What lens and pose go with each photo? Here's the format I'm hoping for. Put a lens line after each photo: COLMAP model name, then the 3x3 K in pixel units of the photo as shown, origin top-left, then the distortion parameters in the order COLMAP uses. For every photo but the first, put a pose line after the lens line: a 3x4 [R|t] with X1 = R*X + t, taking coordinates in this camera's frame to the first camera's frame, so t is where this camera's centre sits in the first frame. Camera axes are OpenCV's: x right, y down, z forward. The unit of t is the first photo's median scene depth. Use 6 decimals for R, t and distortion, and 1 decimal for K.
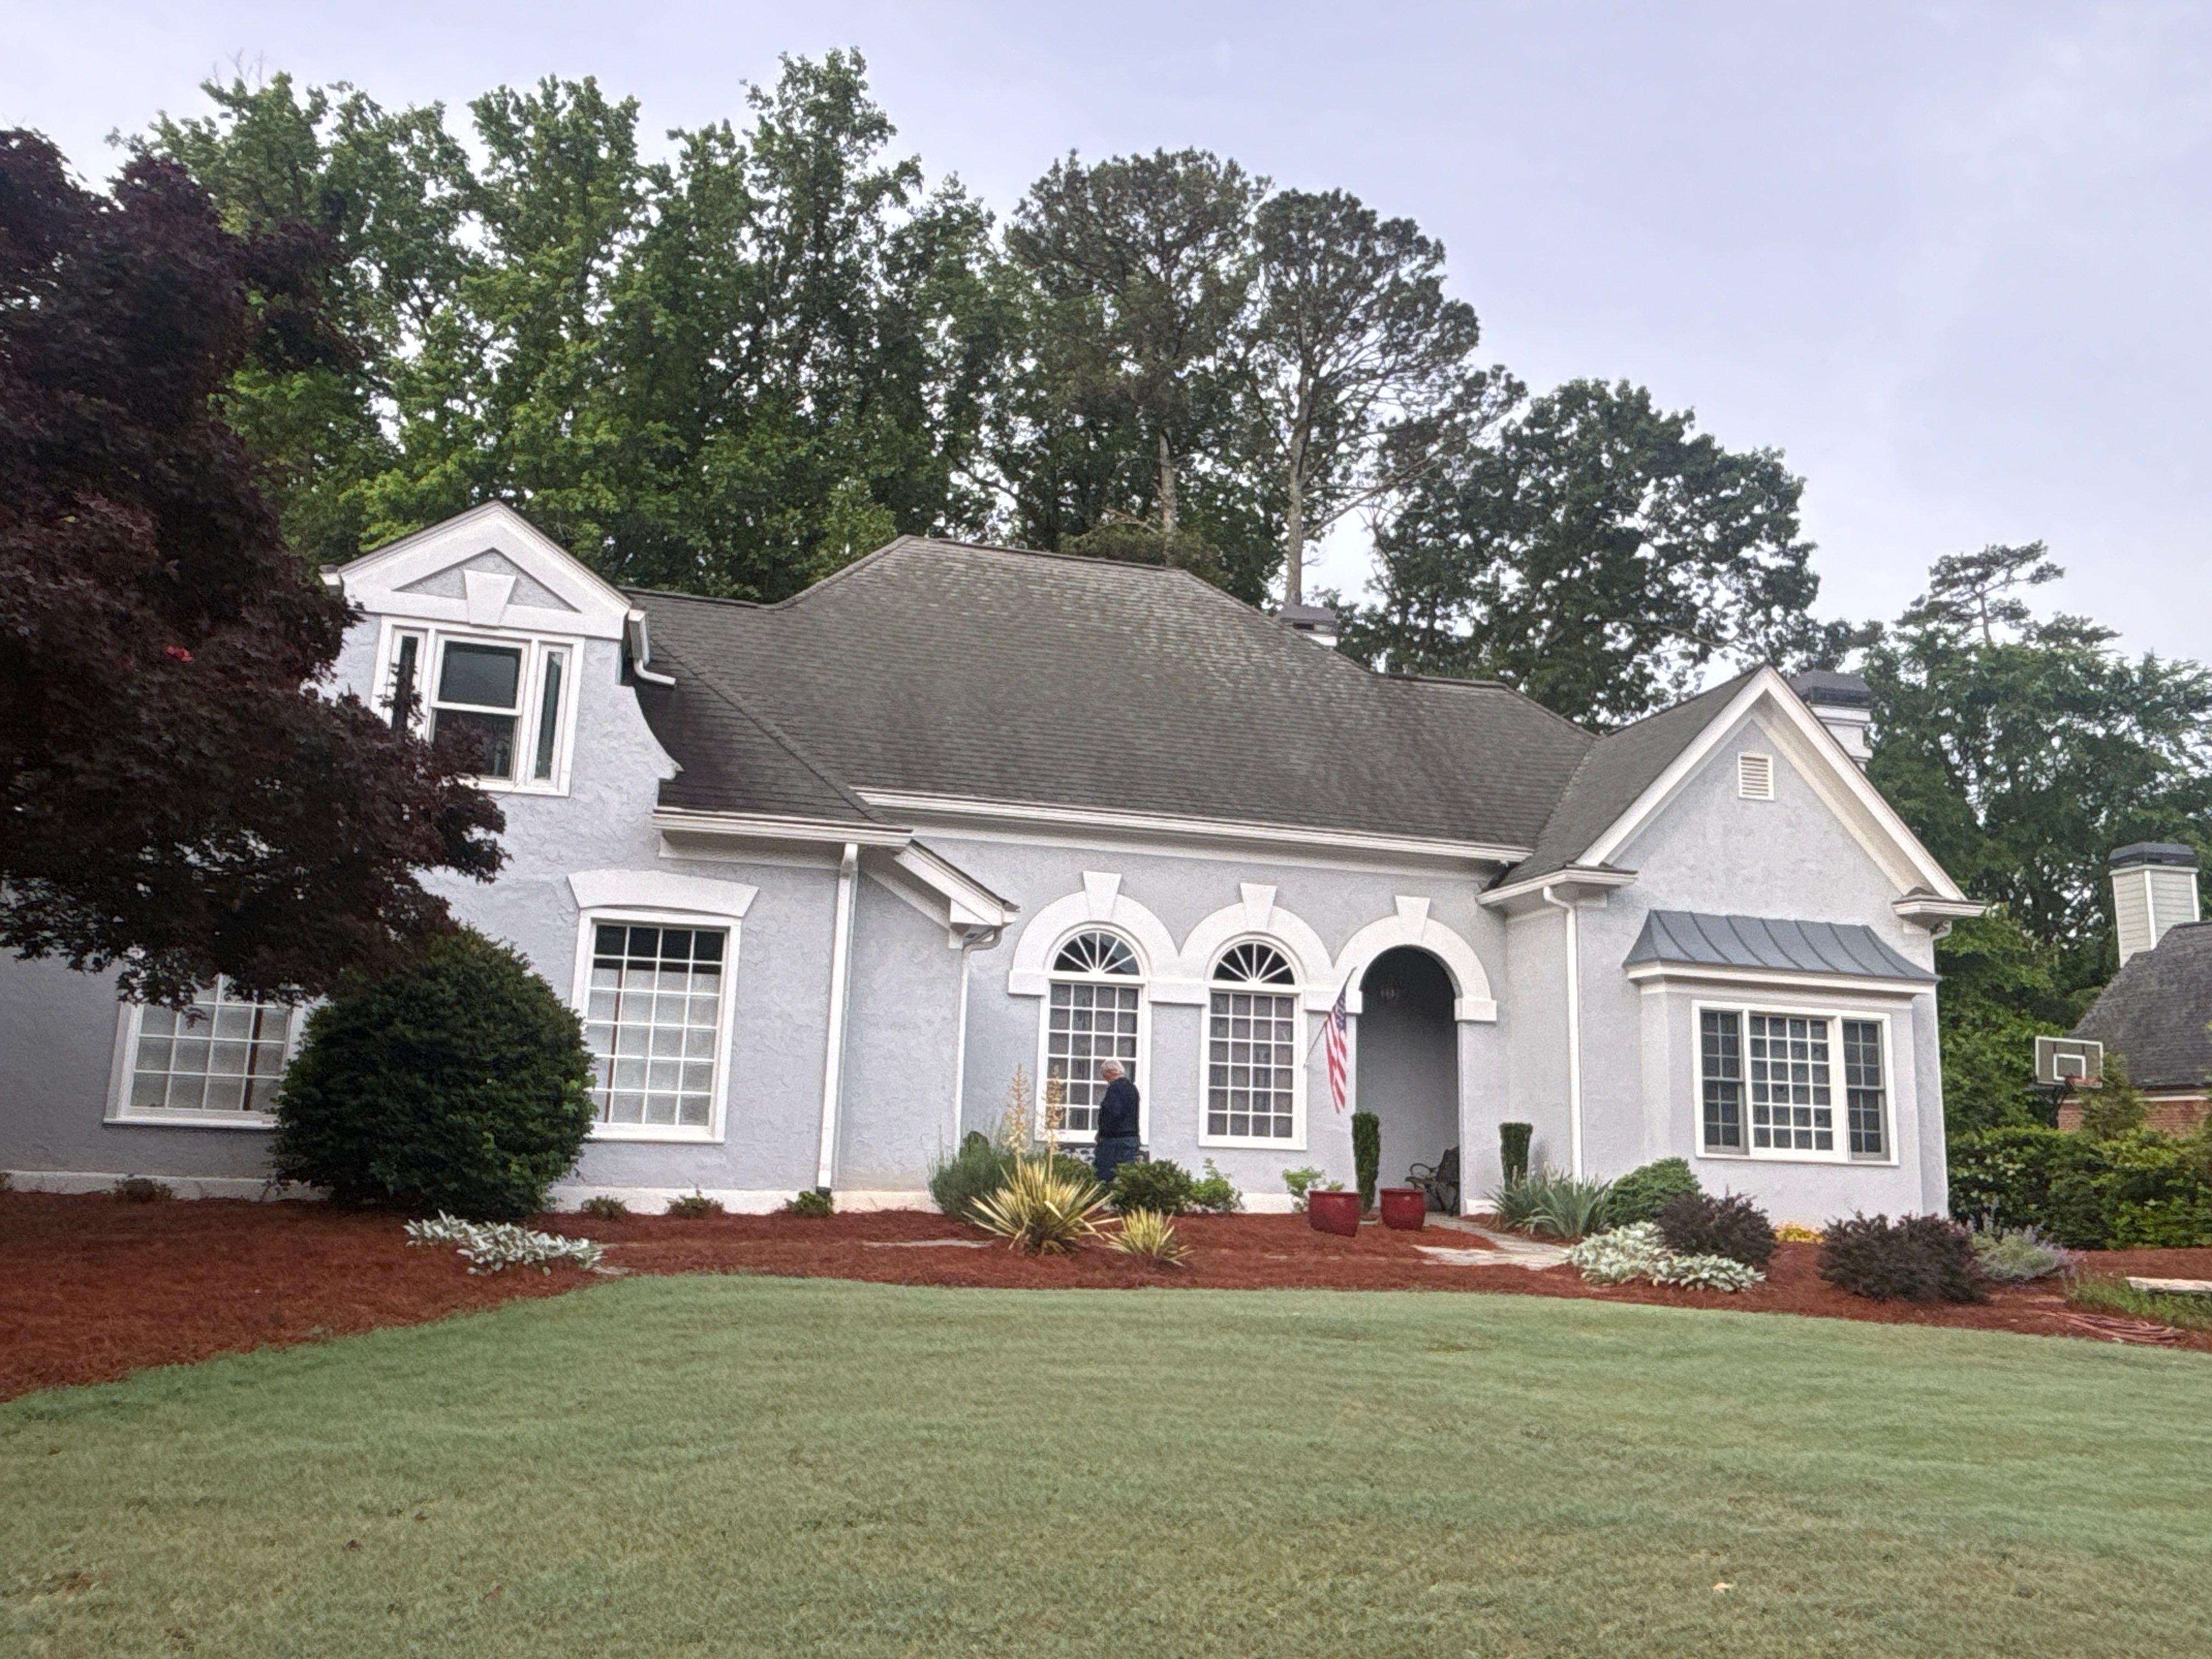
lens RADIAL K [[1575.1, 0, 1106.0], [0, 1575.1, 829.5], [0, 0, 1]] dist [0.086248, -0.069934]
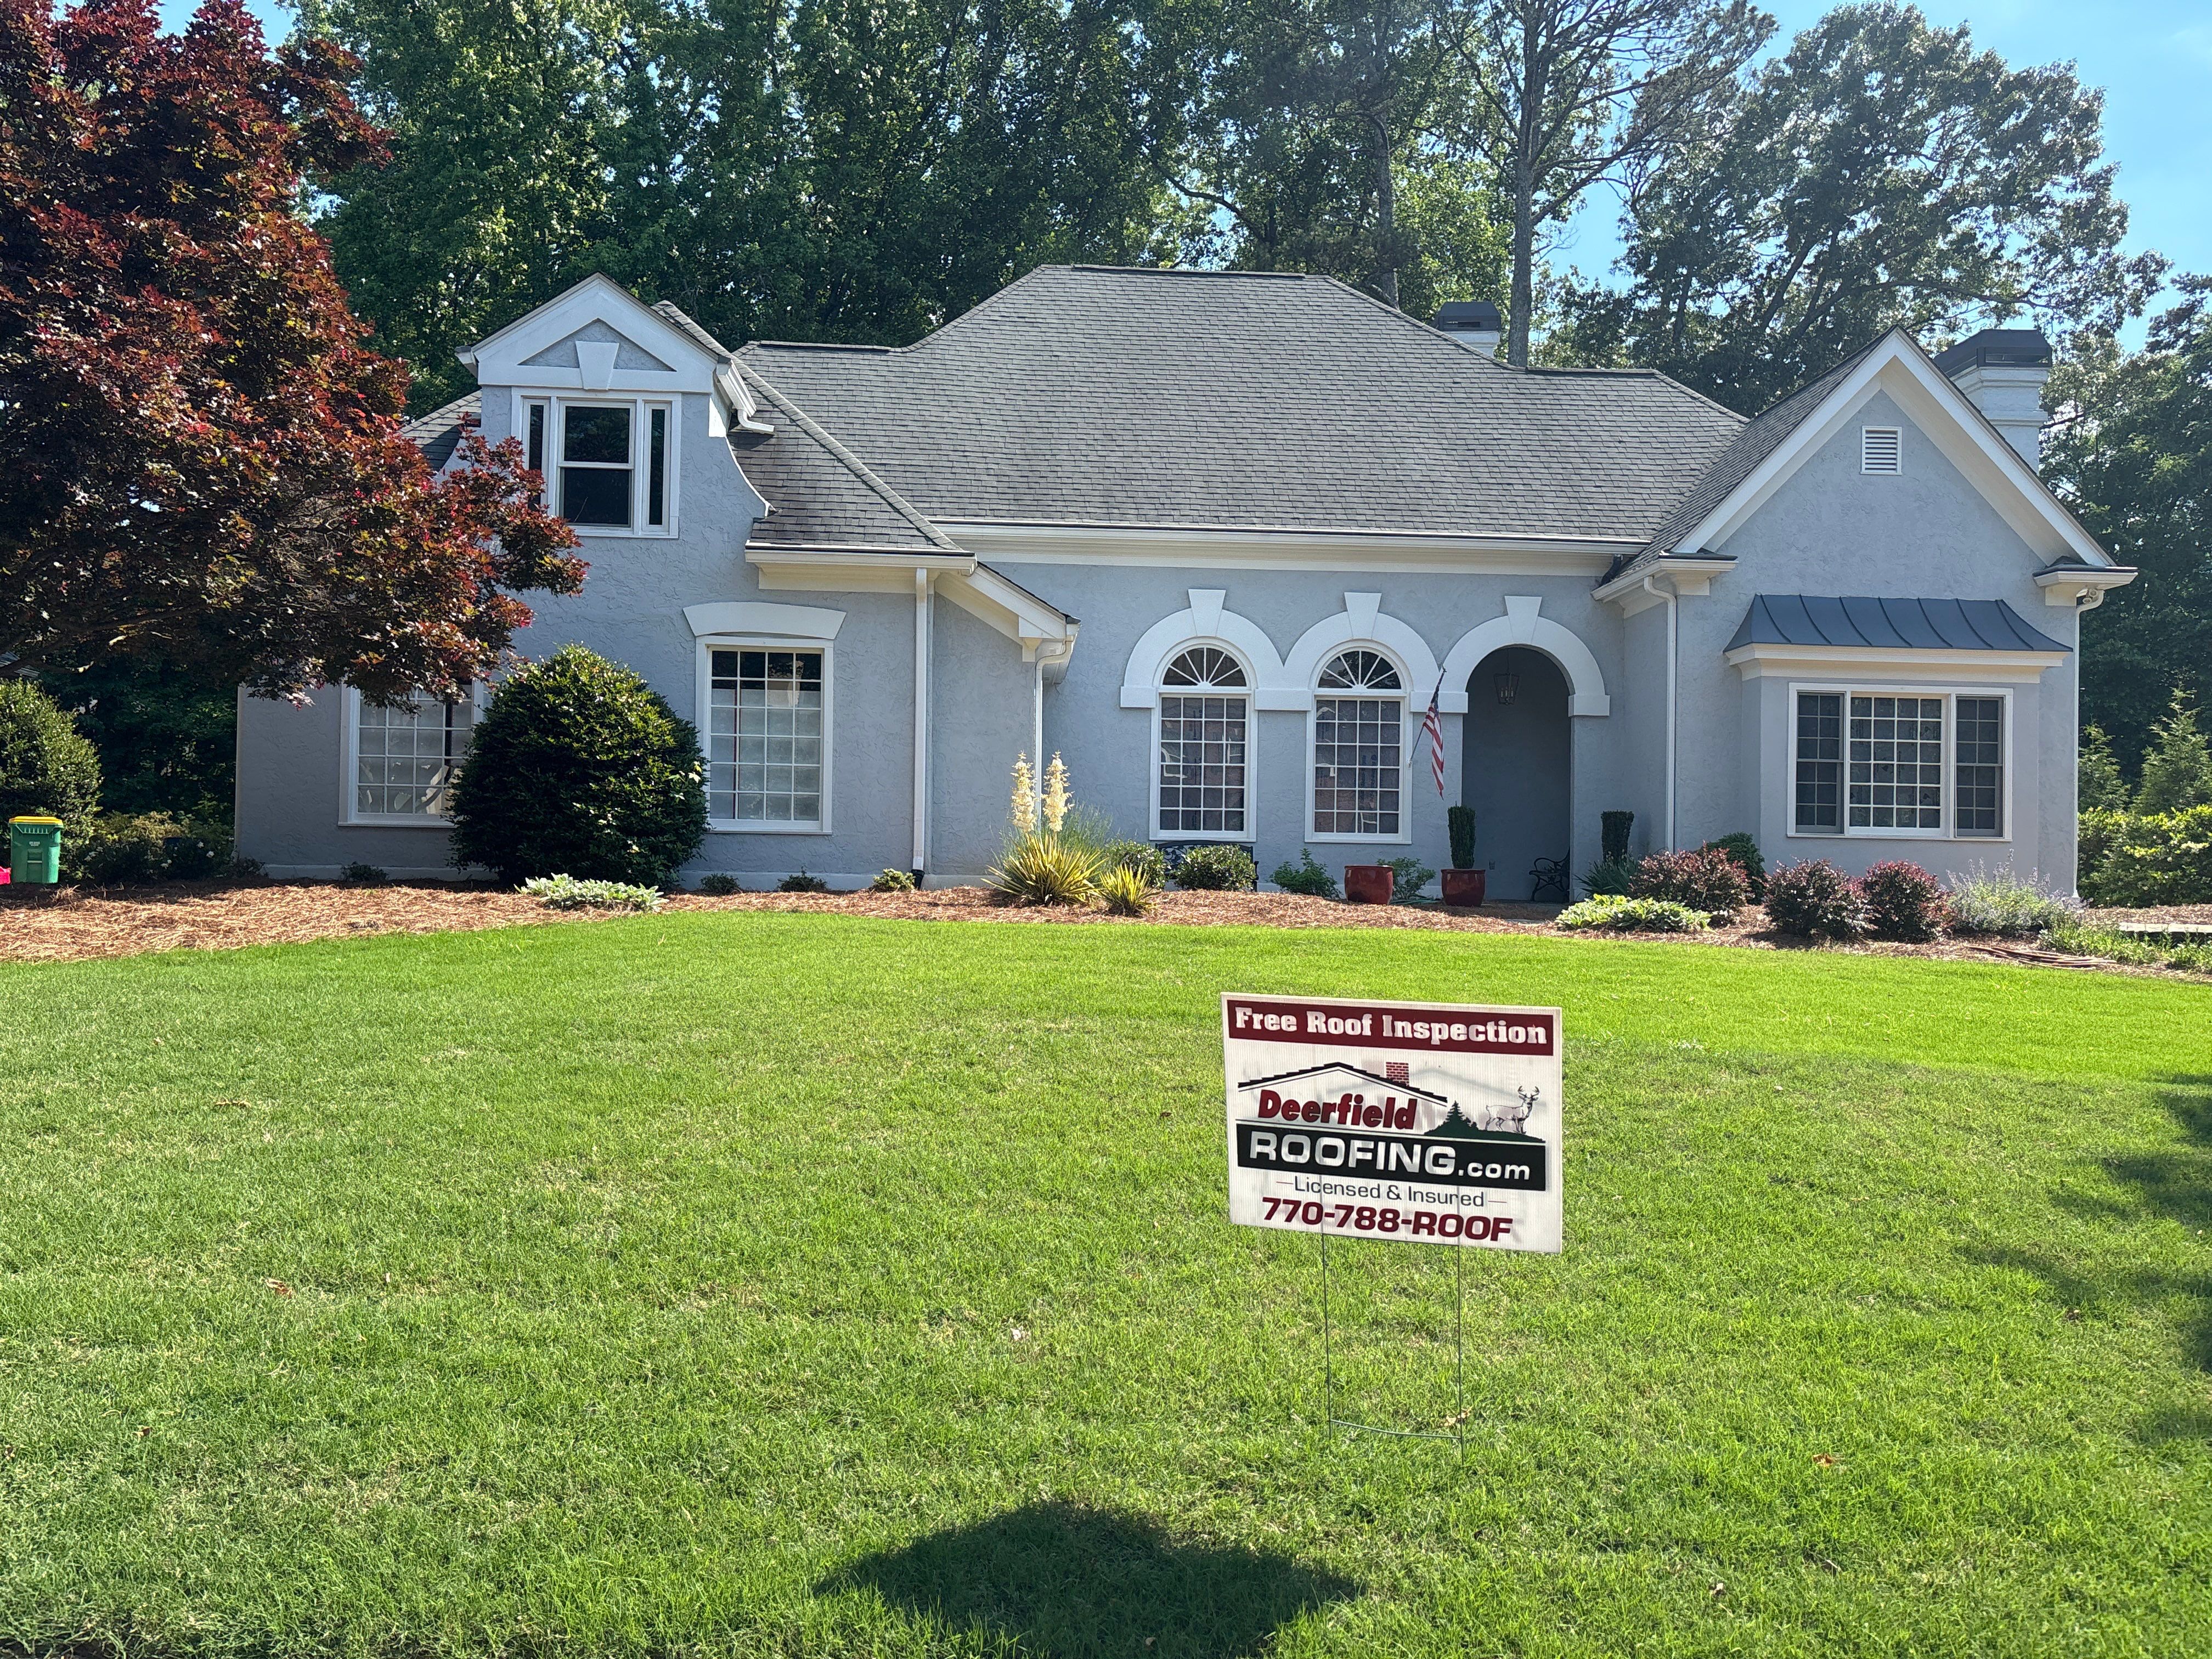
lens RADIAL K [[1615.1, 0, 1111.5], [0, 1615.1, 839.8], [0, 0, 1]] dist [0.012914, 0.070249]
pose [[0.982685, -0.023240, -0.183823, 0.129616], [0.053385, 0.985544, 0.160788, 0.015809], [0.177429, -0.167817, 0.969720, -0.081226]]
